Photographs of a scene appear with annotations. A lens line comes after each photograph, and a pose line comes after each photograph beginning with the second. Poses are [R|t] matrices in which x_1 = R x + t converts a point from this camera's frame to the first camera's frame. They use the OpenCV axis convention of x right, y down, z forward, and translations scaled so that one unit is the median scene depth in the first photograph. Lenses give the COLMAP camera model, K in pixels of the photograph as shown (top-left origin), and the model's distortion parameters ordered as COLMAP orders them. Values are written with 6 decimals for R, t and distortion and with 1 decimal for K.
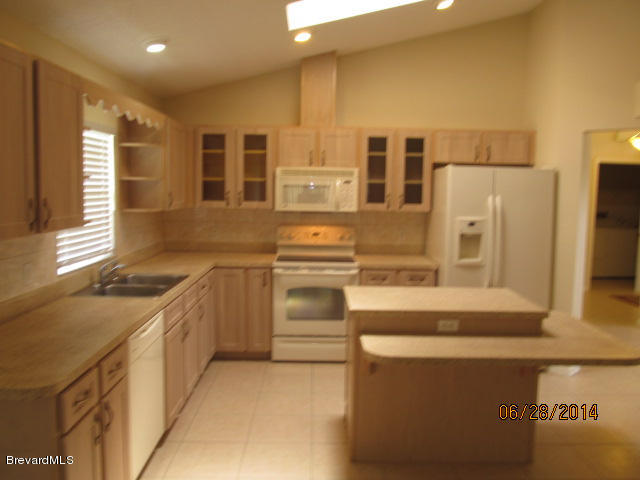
lens RADIAL K [[533.8, 0, 321.0], [0, 533.8, 237.0], [0, 0, 1]] dist [-0.054324, 0.020302]
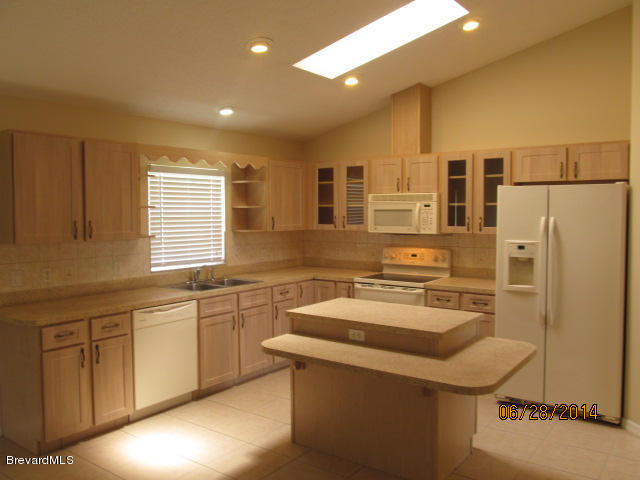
lens RADIAL K [[533.8, 0, 324.2], [0, 533.8, 241.8], [0, 0, 1]] dist [-0.054324, 0.020302]
pose [[0.803451, 0.015412, -0.595171, 0.509188], [-0.040443, 0.998769, -0.028733, 0.006011], [0.593996, 0.047156, 0.803085, 0.044759]]
